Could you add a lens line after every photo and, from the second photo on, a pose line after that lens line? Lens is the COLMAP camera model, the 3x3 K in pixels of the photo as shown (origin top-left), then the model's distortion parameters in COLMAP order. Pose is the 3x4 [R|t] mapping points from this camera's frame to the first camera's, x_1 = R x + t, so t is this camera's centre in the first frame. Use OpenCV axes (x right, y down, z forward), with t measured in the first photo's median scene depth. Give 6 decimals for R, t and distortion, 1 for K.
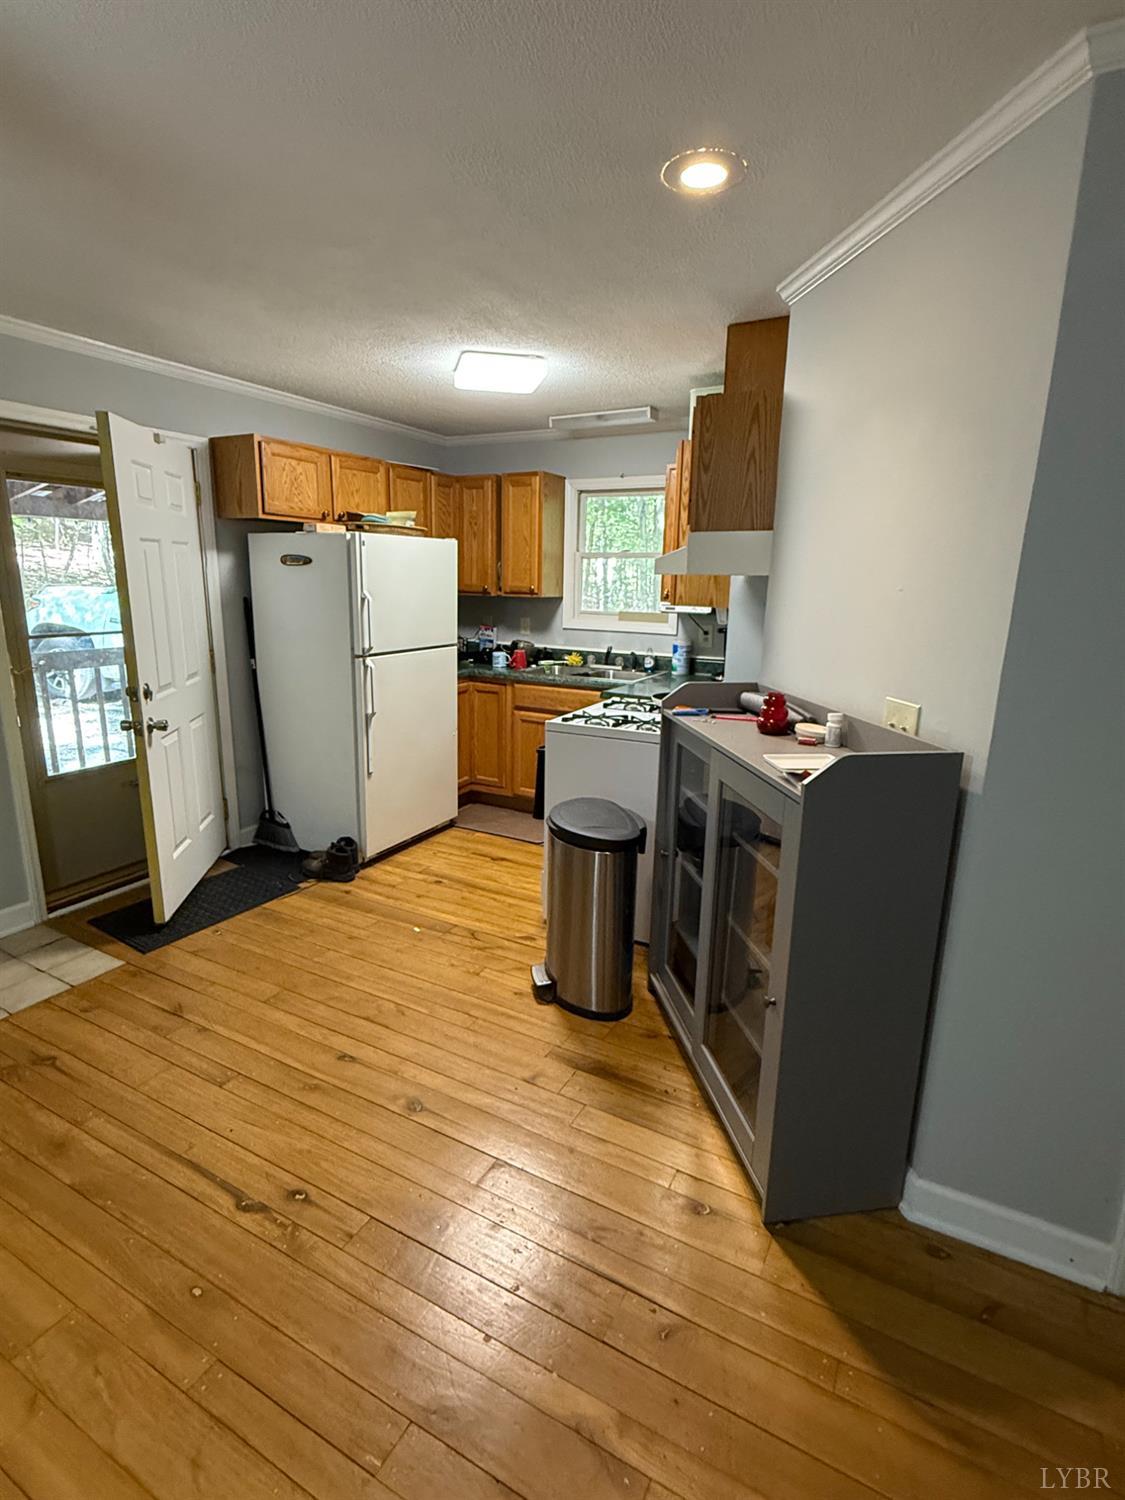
lens RADIAL K [[754.4, 0, 574.2], [0, 754.4, 754.6], [0, 0, 1]] dist [0.000118, -0.000320]
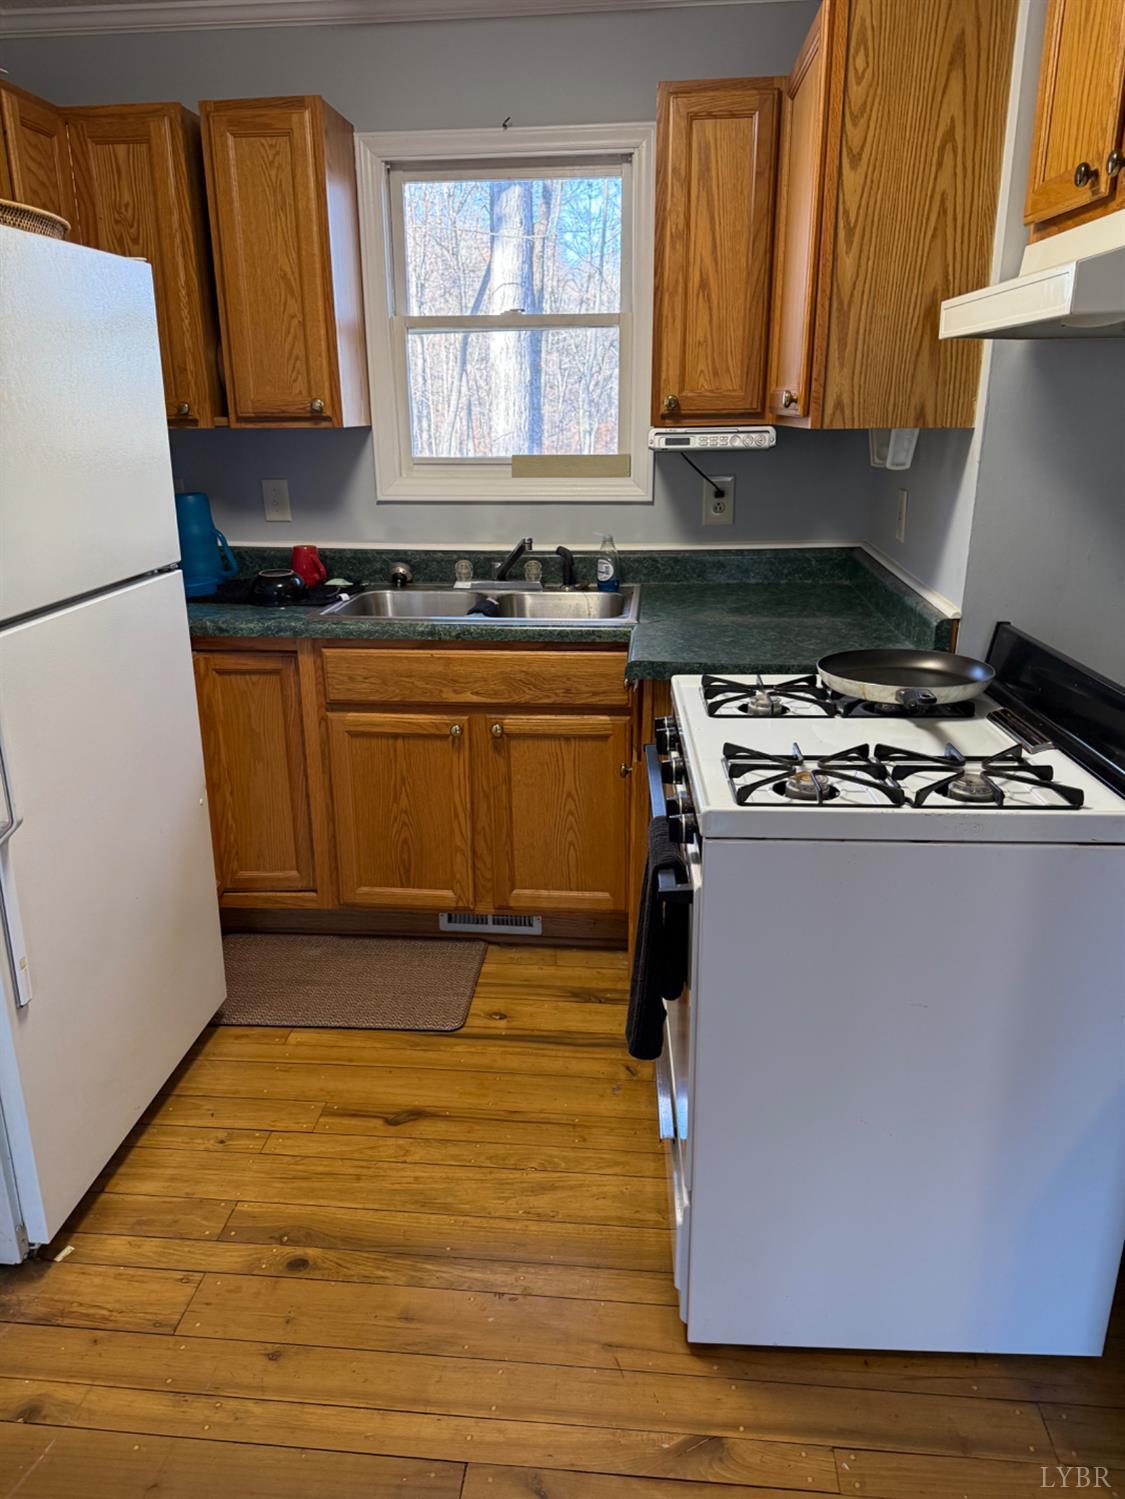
lens RADIAL K [[1064.4, 0, 547.9], [0, 1064.4, 749.0], [0, 0, 1]] dist [0.053245, -0.056482]
pose [[0.925839, -0.140517, 0.350822, -0.173750], [0.112857, 0.988747, 0.098193, -0.081753], [-0.360672, -0.051318, 0.931280, 0.415820]]
